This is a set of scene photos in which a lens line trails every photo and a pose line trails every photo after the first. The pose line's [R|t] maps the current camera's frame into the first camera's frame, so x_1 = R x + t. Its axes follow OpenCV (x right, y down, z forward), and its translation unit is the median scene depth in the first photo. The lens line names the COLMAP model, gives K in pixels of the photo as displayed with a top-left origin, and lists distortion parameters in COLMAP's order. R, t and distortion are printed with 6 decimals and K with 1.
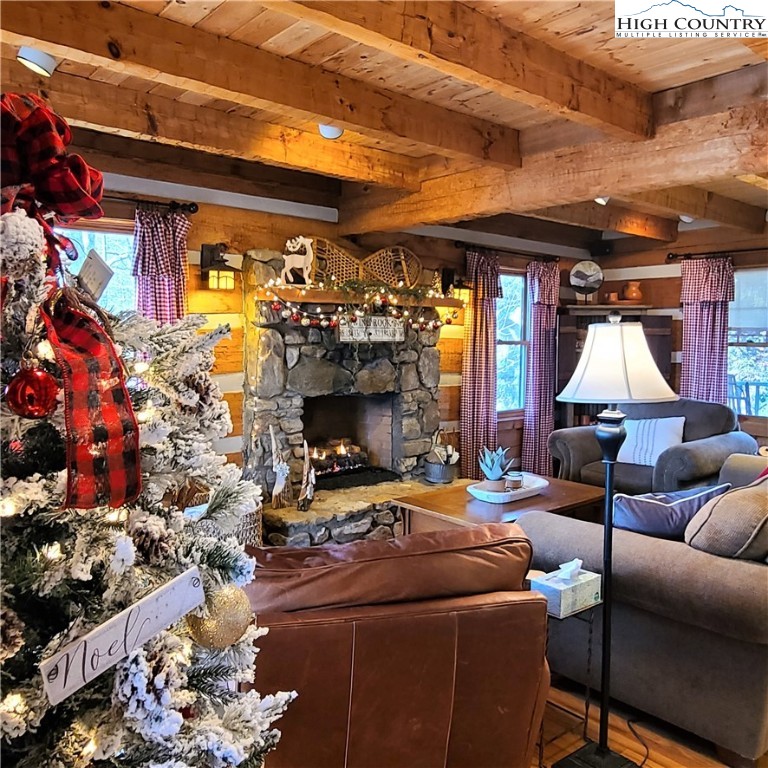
lens RADIAL K [[676.4, 0, 384.0], [0, 676.4, 369.6], [0, 0, 1]] dist [-0.000531, -0.008131]
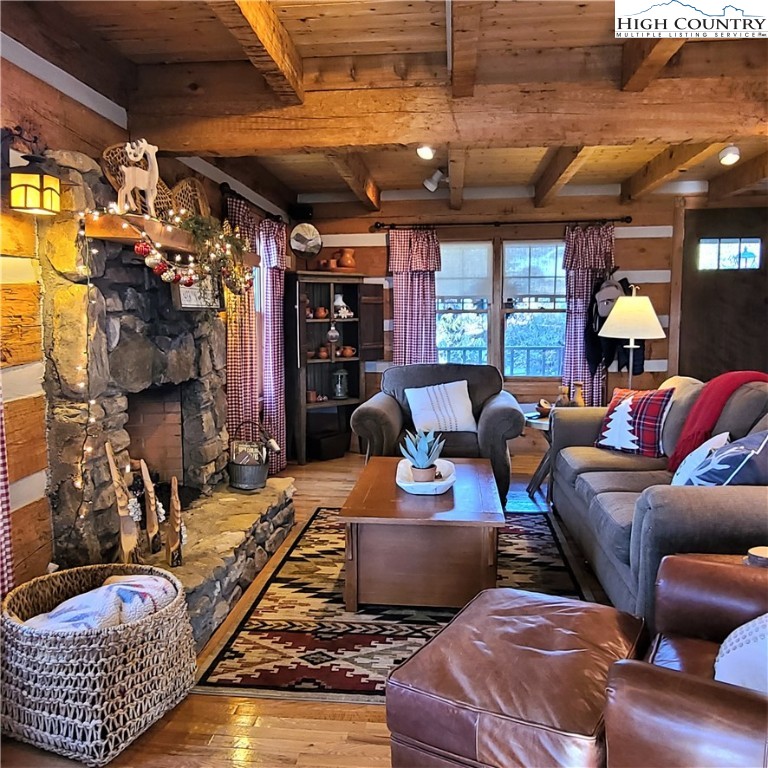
lens RADIAL K [[676.4, 0, 384.0], [0, 676.4, 369.6], [0, 0, 1]] dist [-0.000531, -0.008131]
pose [[0.724276, -0.068282, 0.686121, -0.344450], [0.047310, 0.997661, 0.049344, -0.002802], [-0.687885, -0.003279, 0.725812, 0.327576]]
